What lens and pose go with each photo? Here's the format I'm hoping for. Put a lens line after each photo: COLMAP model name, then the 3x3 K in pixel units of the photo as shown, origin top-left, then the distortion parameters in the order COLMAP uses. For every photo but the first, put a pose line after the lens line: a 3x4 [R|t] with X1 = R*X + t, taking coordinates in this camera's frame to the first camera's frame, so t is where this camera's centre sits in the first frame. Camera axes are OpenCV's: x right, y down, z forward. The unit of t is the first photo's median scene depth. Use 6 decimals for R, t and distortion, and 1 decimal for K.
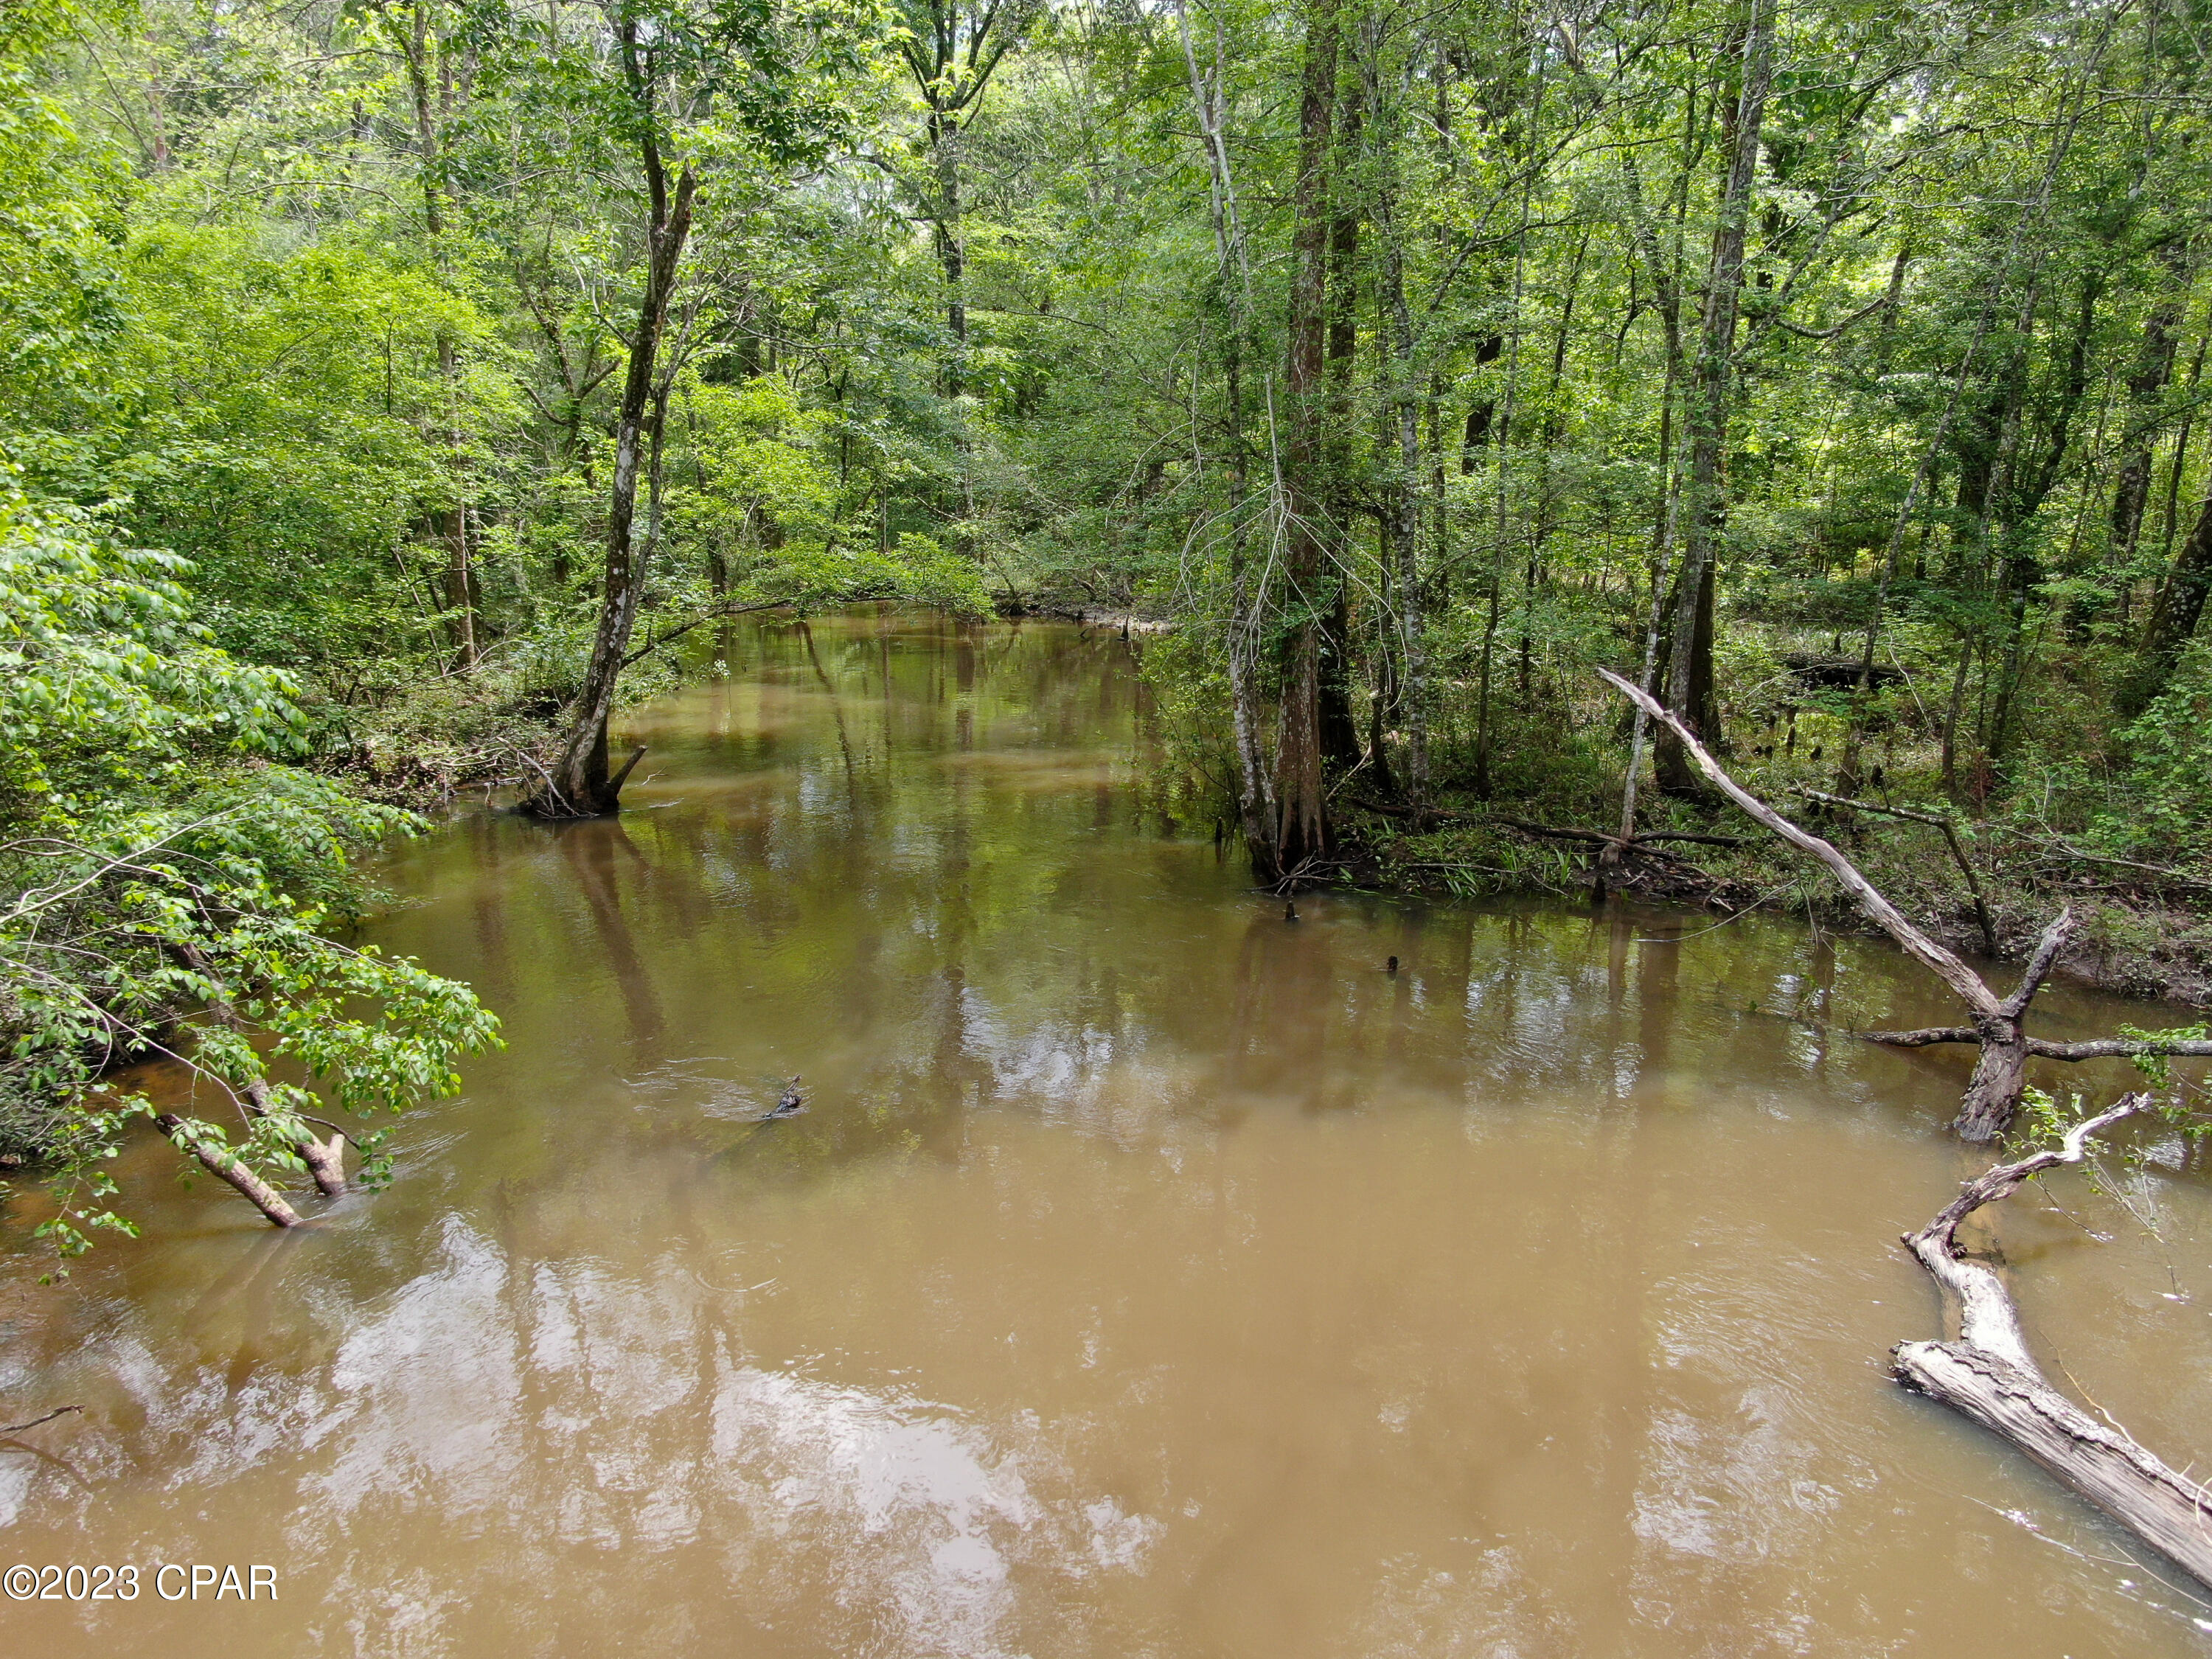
lens RADIAL K [[1603.5, 0, 1106.0], [0, 1603.5, 829.5], [0, 0, 1]] dist [-0.013817, 0.004642]
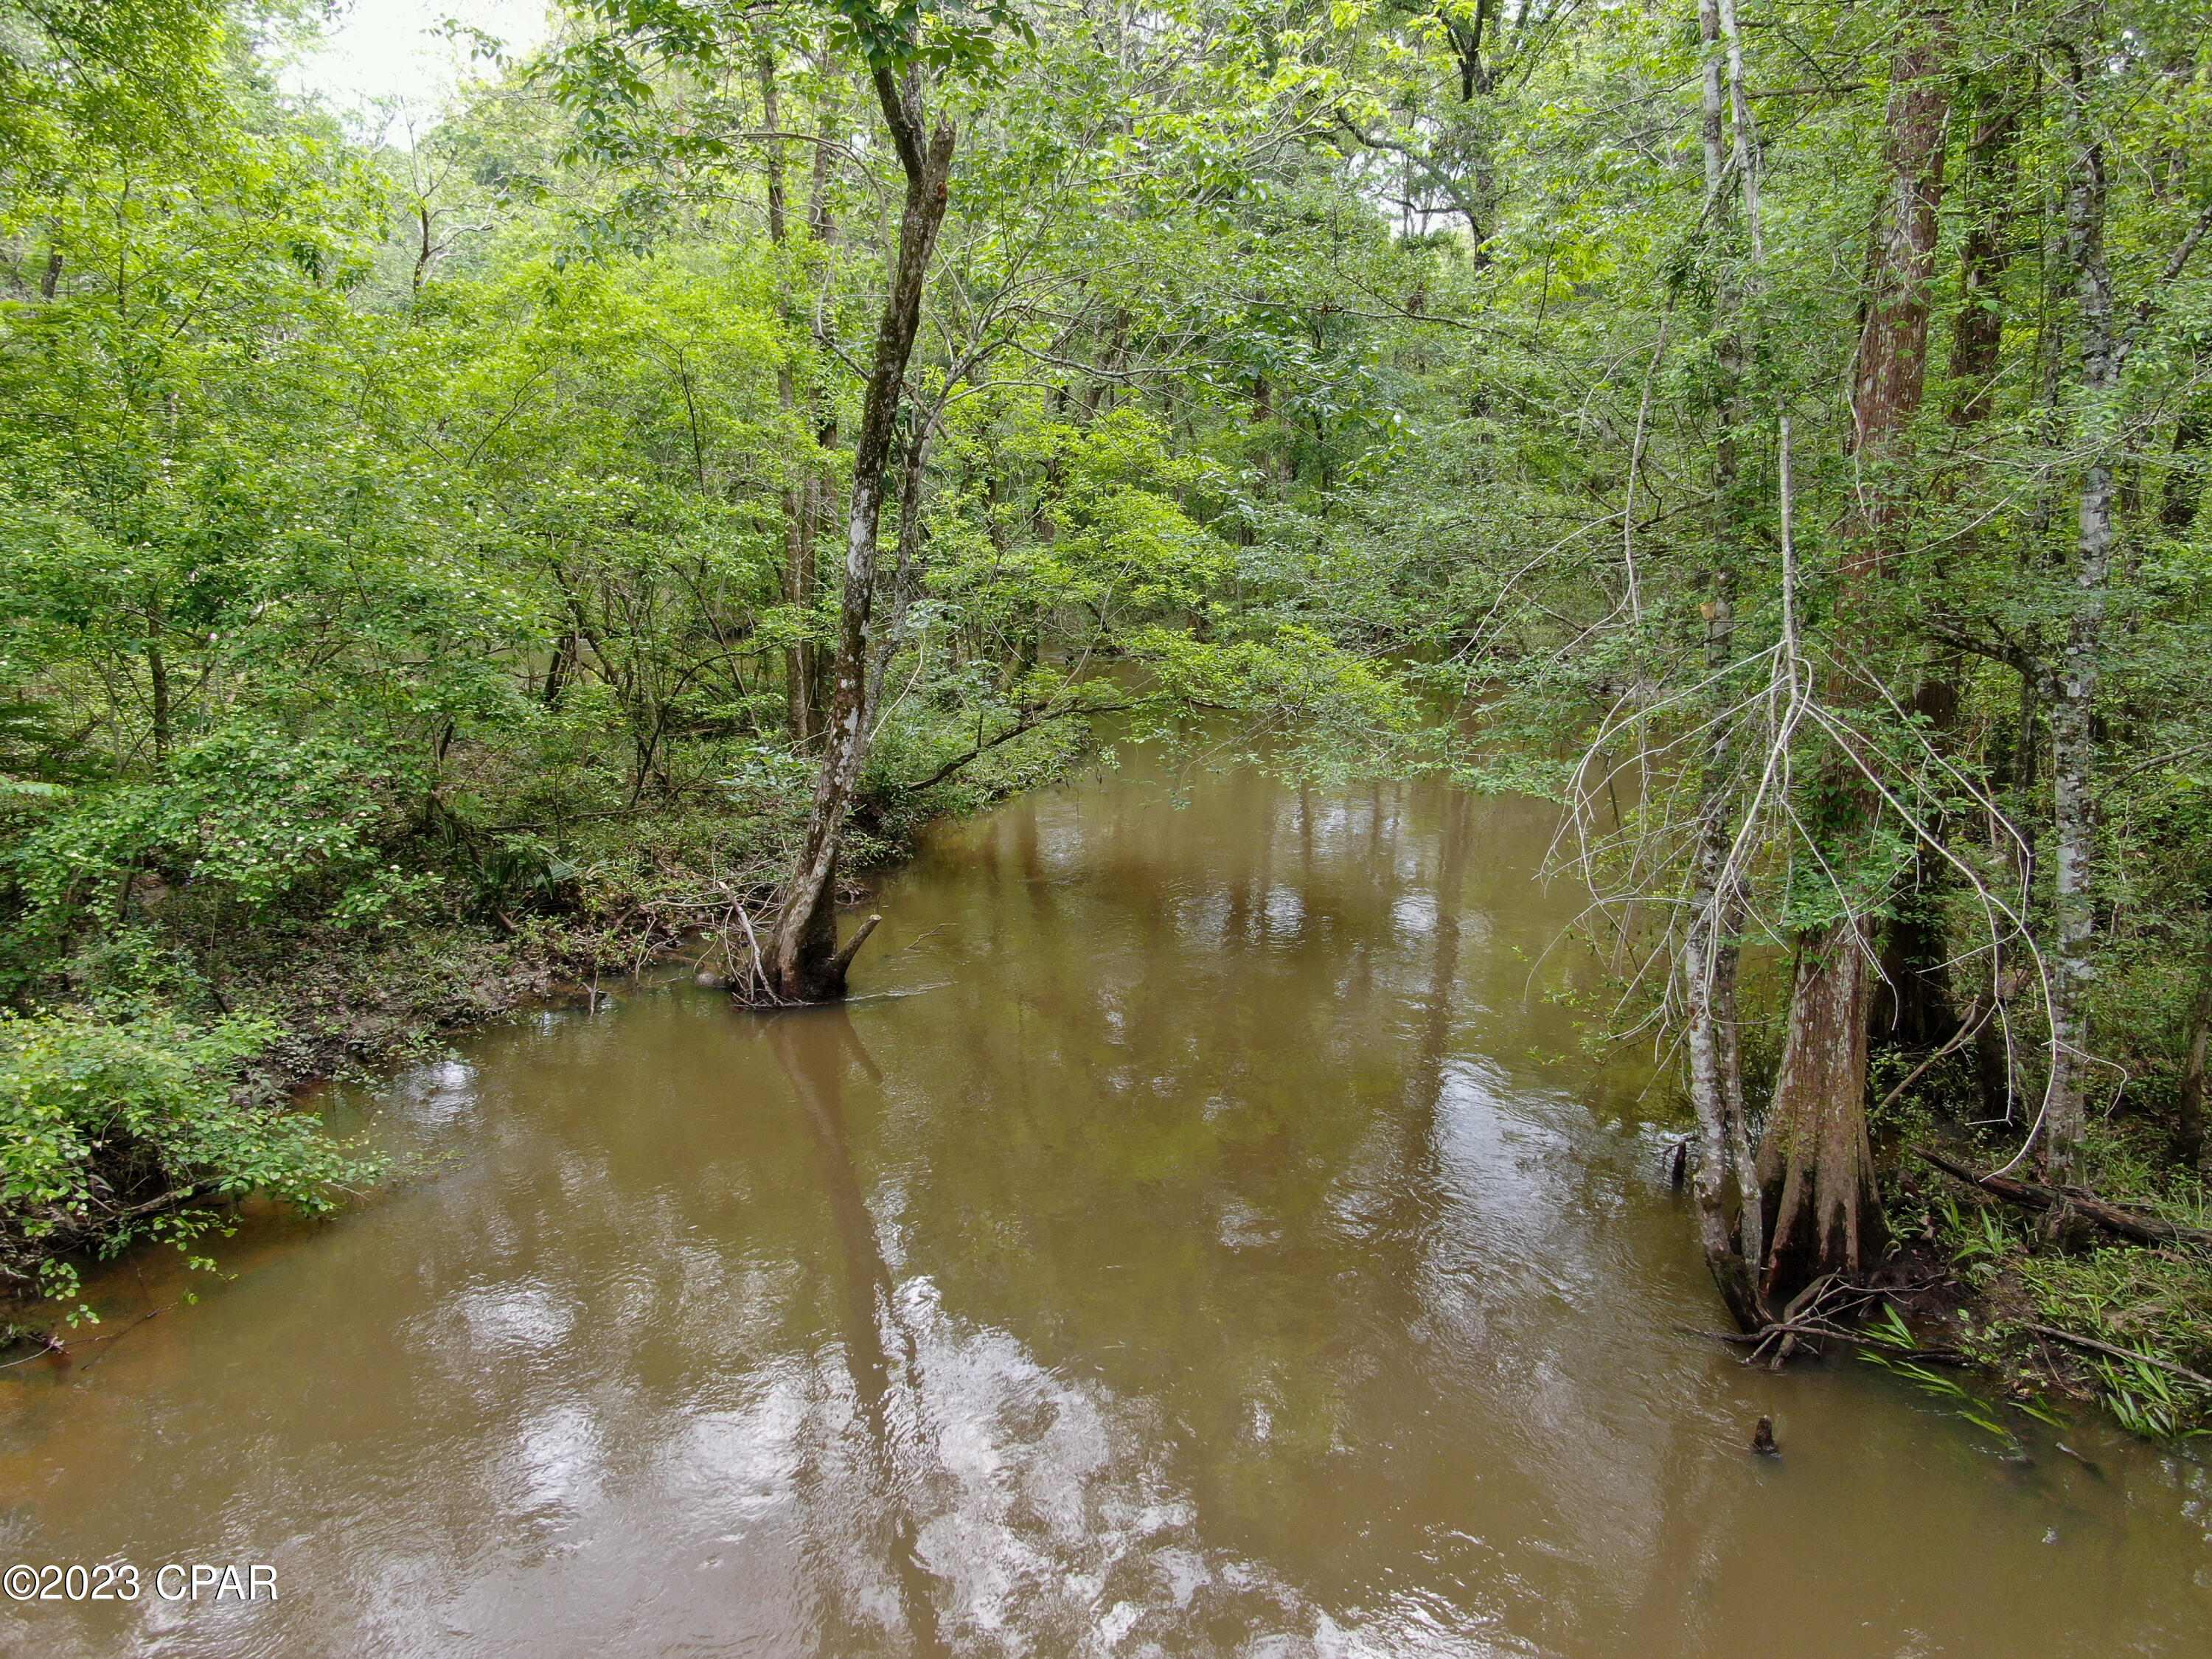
lens RADIAL K [[1603.5, 0, 1106.0], [0, 1603.5, 829.5], [0, 0, 1]] dist [-0.013817, 0.004642]
pose [[0.938472, 0.075271, -0.337052, 0.063520], [-0.077833, 0.996949, 0.005926, -0.114649], [0.336469, 0.020672, 0.941467, 0.369097]]
